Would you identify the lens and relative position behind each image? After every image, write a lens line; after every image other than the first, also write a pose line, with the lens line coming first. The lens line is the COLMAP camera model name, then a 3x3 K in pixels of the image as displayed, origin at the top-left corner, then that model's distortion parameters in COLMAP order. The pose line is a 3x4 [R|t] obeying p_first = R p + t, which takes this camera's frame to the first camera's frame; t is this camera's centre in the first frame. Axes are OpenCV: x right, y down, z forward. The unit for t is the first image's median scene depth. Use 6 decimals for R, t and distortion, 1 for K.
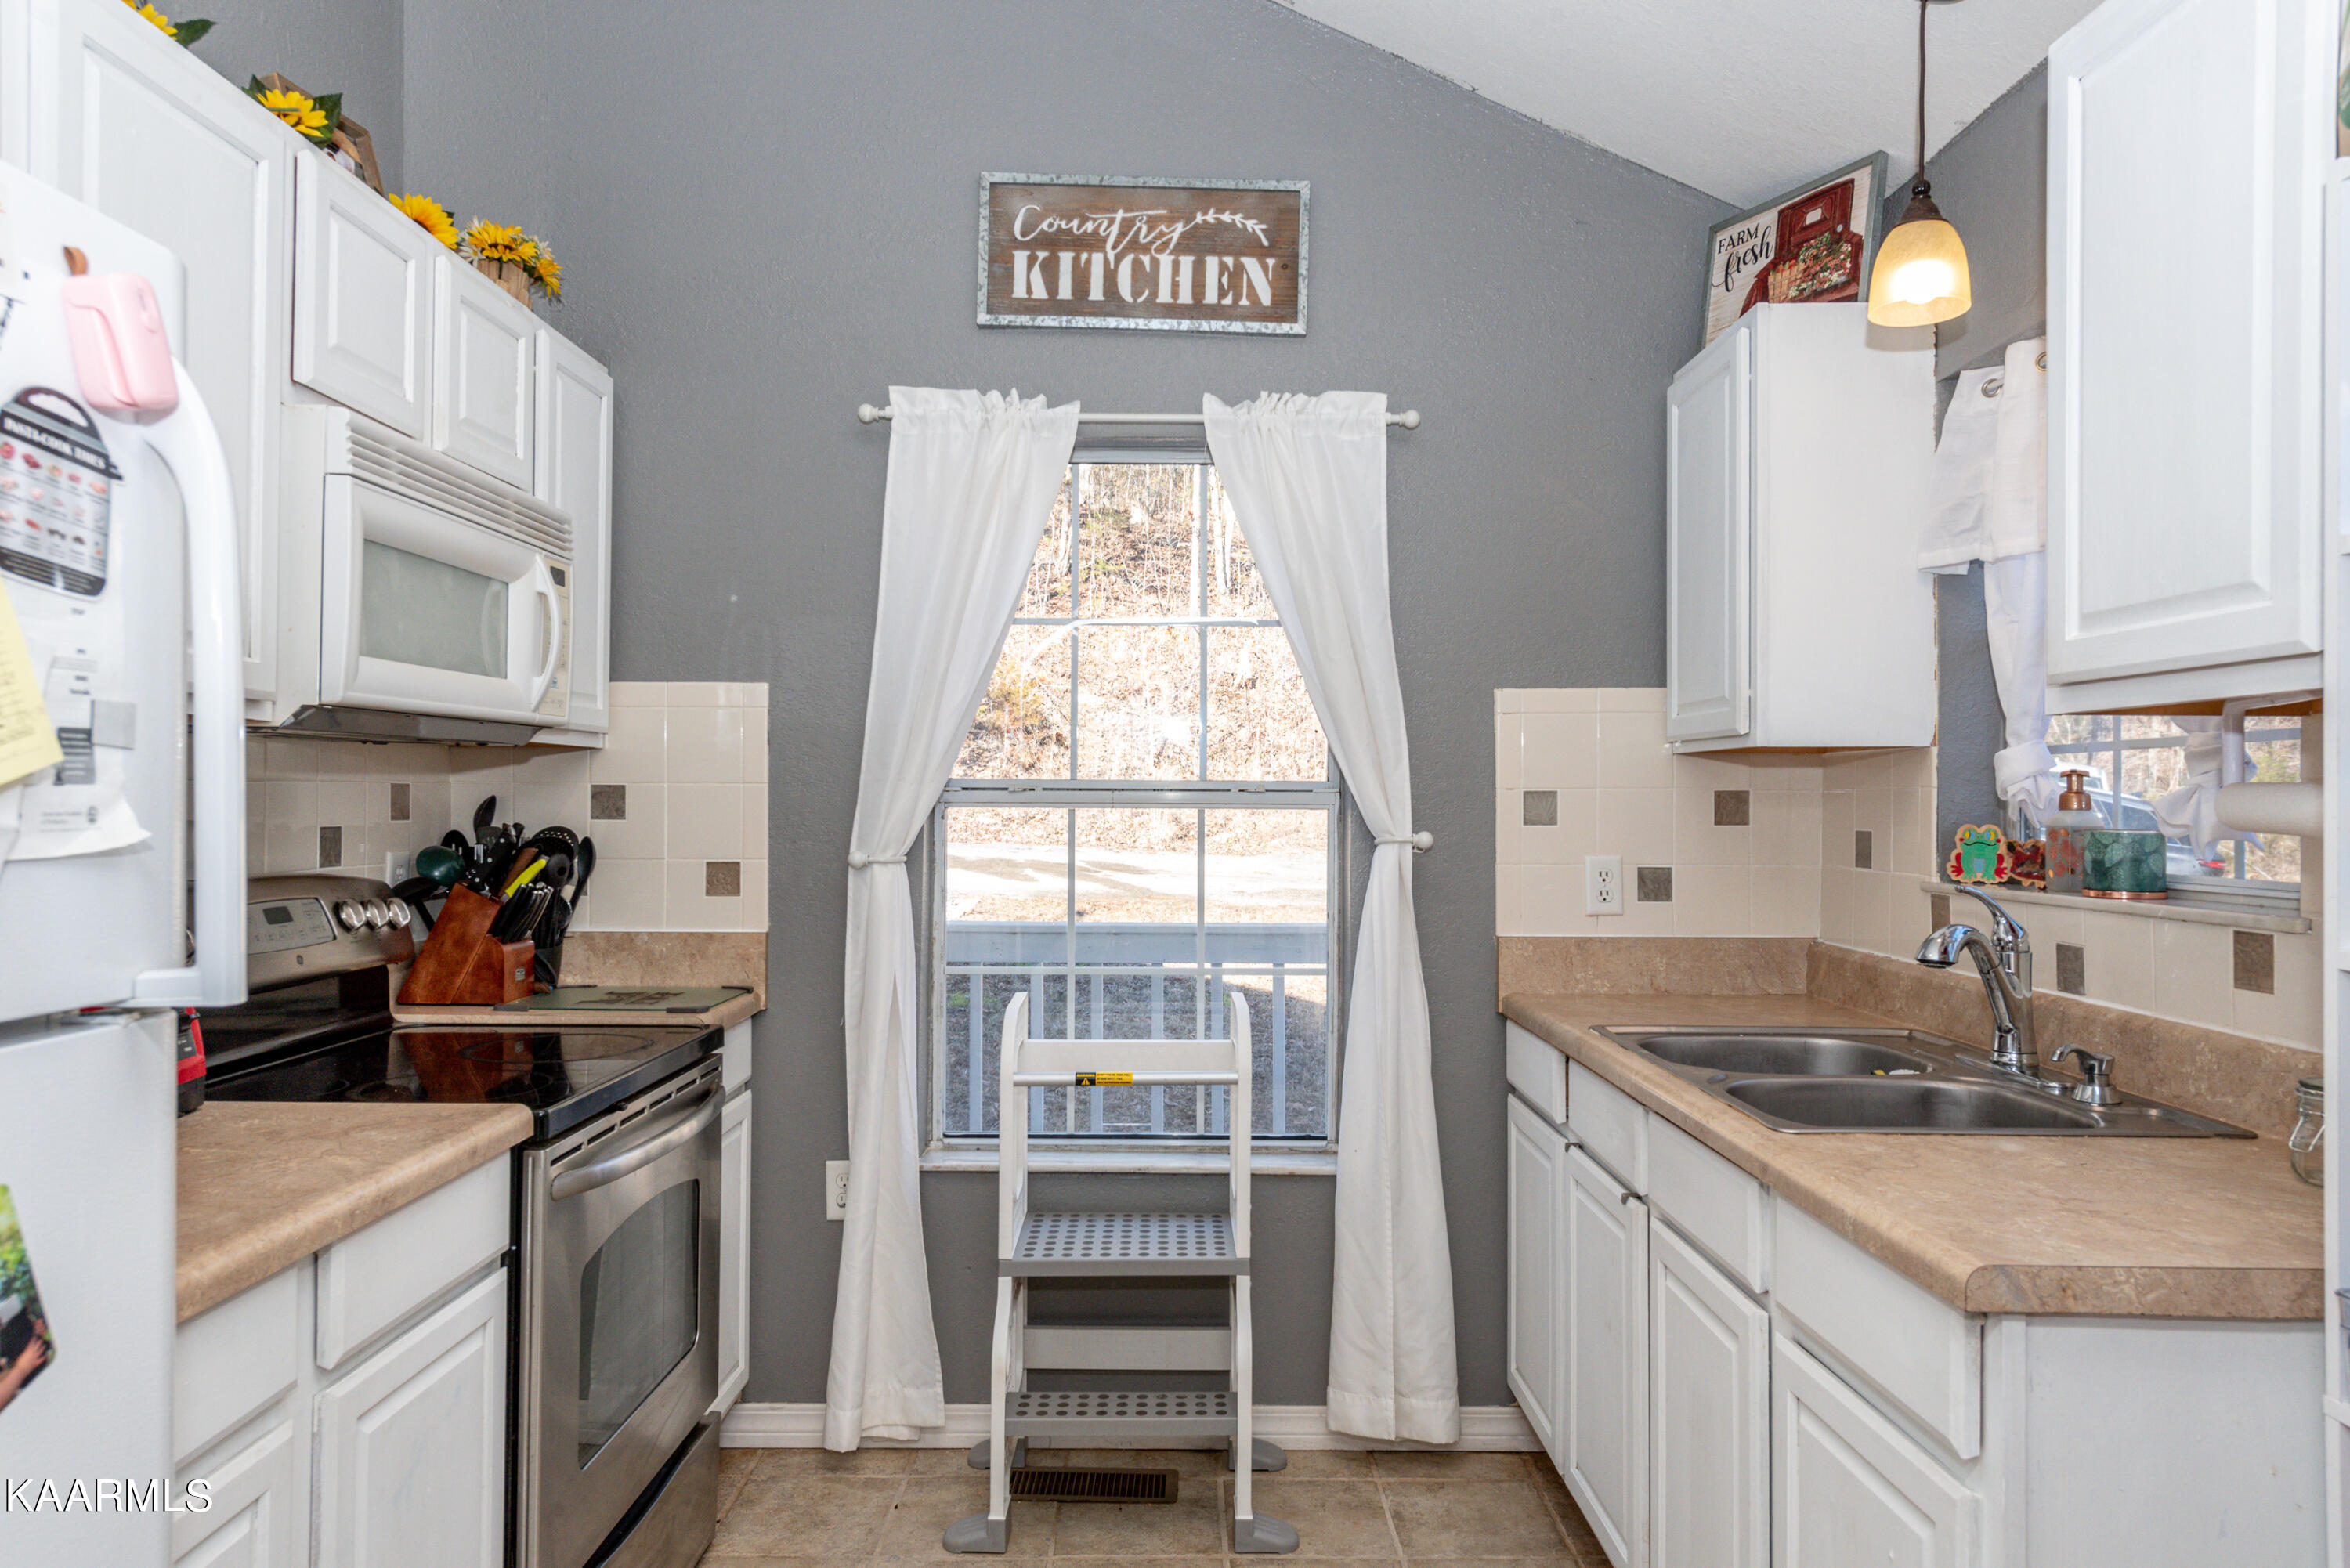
lens RADIAL K [[1594.5, 0, 1177.6], [0, 1594.5, 782.3], [0, 0, 1]] dist [0.041671, -0.003895]
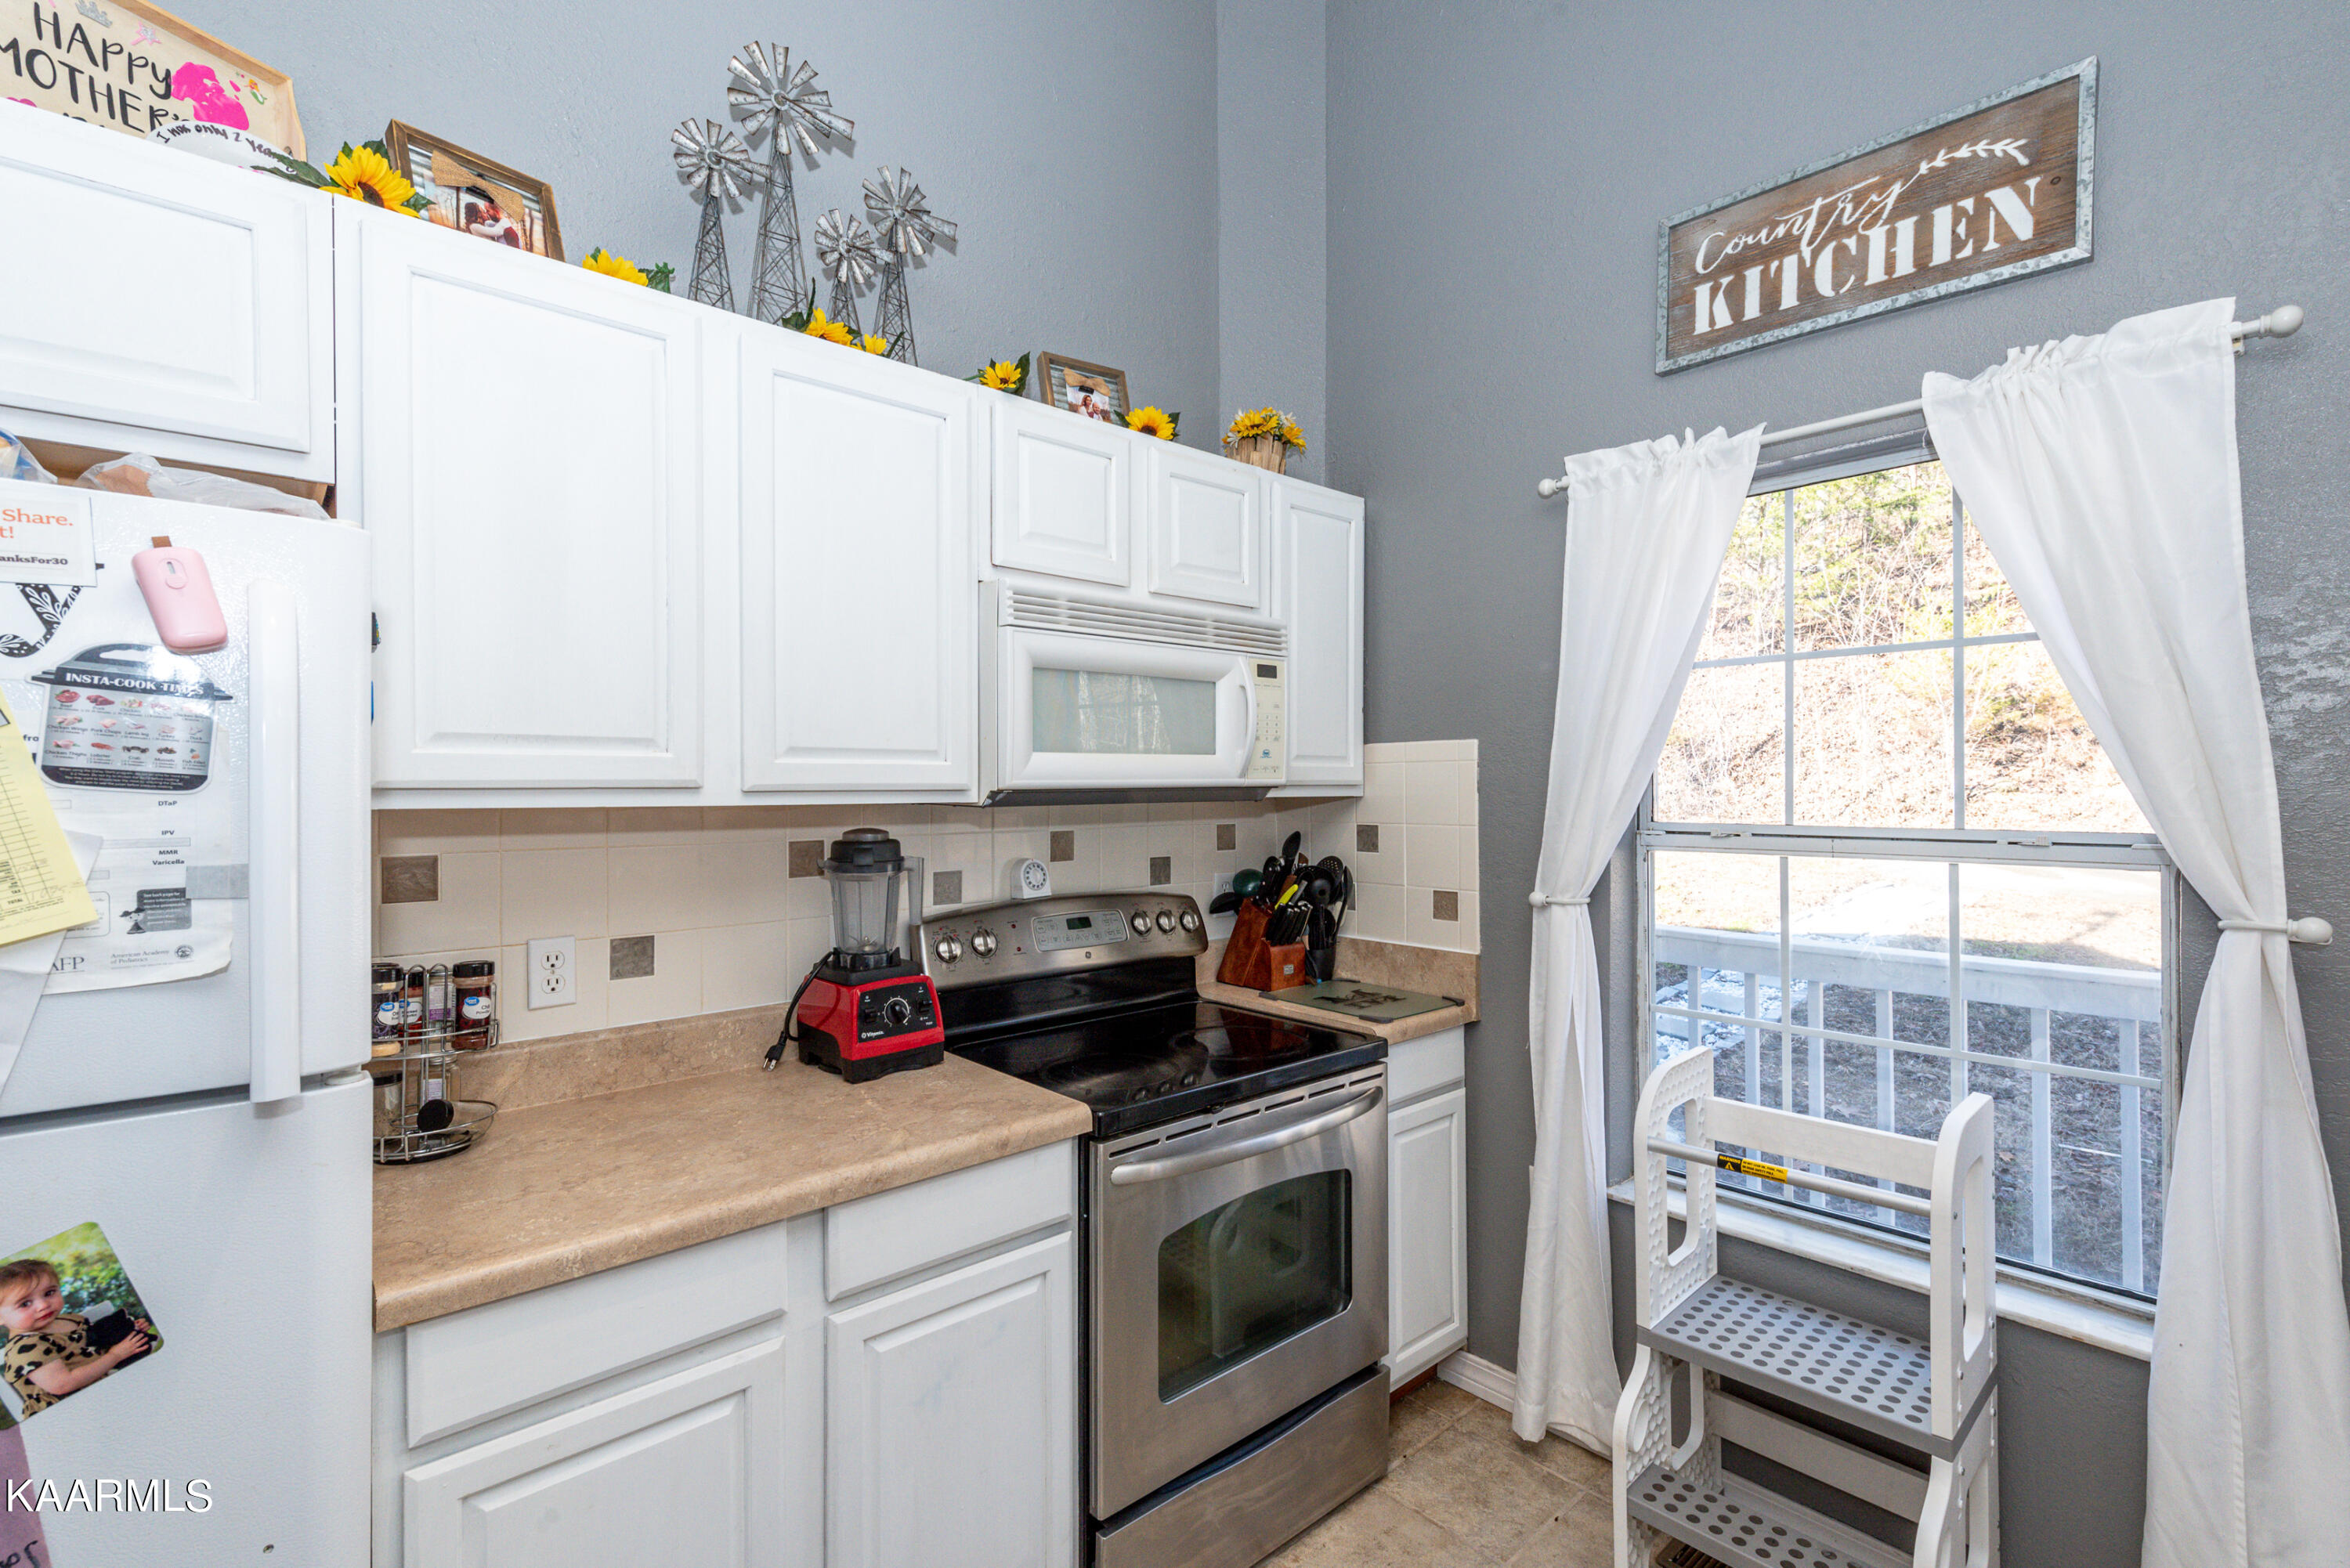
lens RADIAL K [[1058.8, 0, 1167.1], [0, 1058.8, 786.7], [0, 0, 1]] dist [0.012513, -0.003063]
pose [[0.659861, -0.007900, -0.751346, 0.173037], [0.015974, 0.999866, 0.003515, -0.034254], [0.751218, -0.014322, 0.659899, 0.327504]]
